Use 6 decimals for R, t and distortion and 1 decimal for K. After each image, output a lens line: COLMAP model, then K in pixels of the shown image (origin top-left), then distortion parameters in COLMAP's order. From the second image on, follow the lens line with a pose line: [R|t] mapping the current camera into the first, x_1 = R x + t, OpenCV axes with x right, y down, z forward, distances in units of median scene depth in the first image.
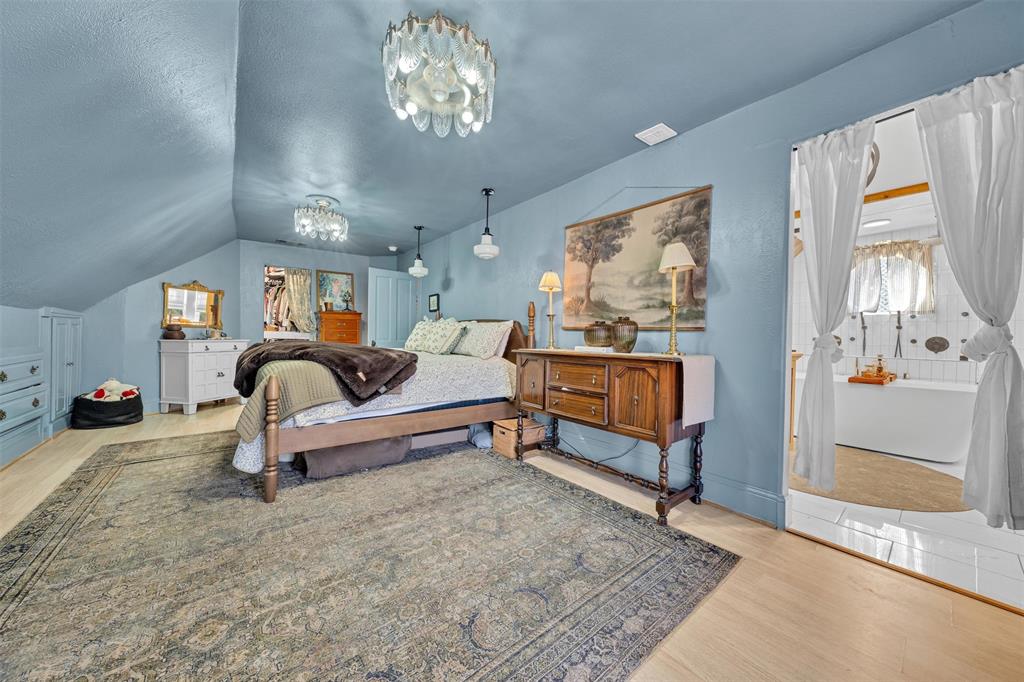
lens RADIAL K [[352.5, 0, 512.0], [0, 352.5, 341.0], [0, 0, 1]] dist [0.000458, 0.000084]
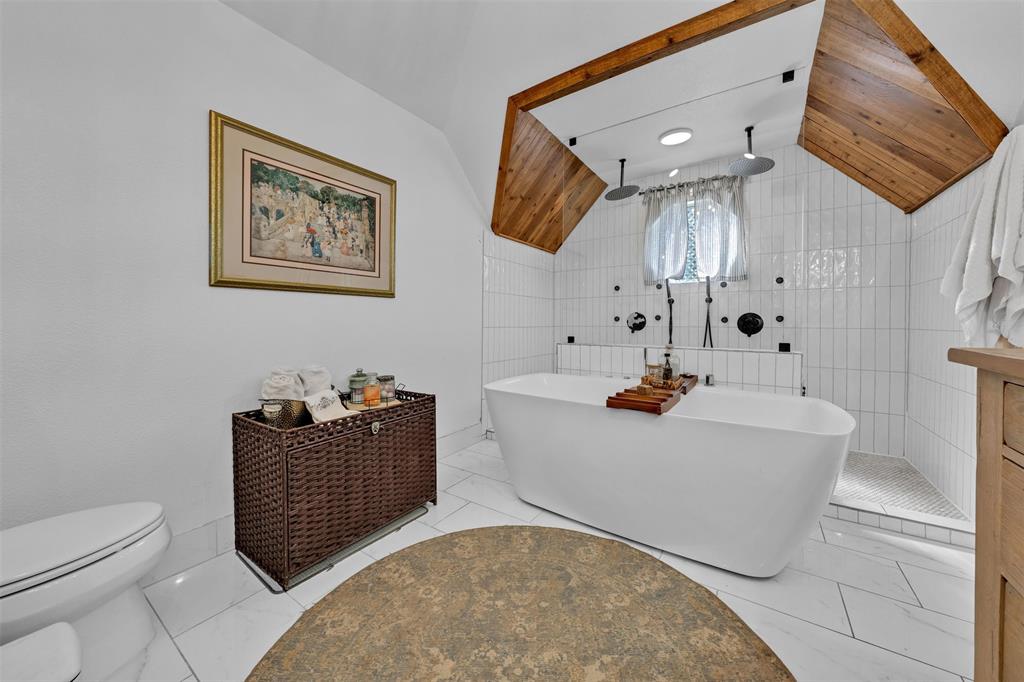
lens RADIAL K [[365.5, 0, 509.2], [0, 365.5, 324.1], [0, 0, 1]] dist [0.000551, 0.000046]
pose [[0.957598, -0.013069, 0.287813, 0.514273], [0.013291, 0.999911, 0.001183, 0.002380], [-0.287803, 0.002693, 0.957686, 0.423293]]
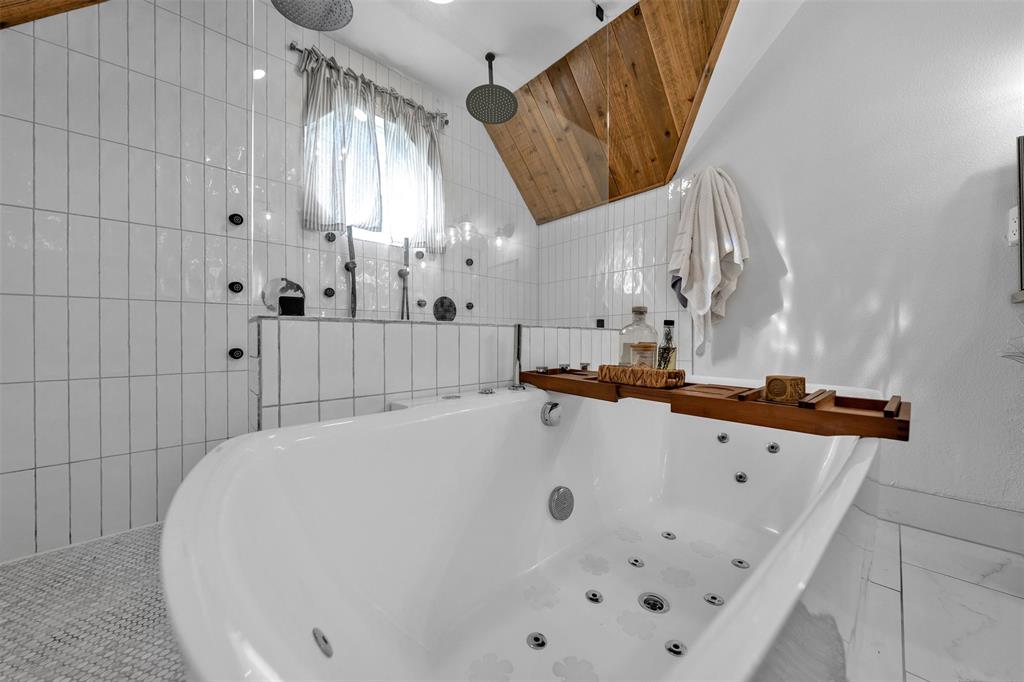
lens RADIAL K [[352.5, 0, 512.0], [0, 352.5, 341.0], [0, 0, 1]] dist [0.000458, 0.000084]
pose [[-0.052996, -0.016674, 0.998456, 0.609866], [0.012740, 0.999768, 0.017372, 0.048350], [-0.998513, 0.013641, -0.052771, 0.890504]]
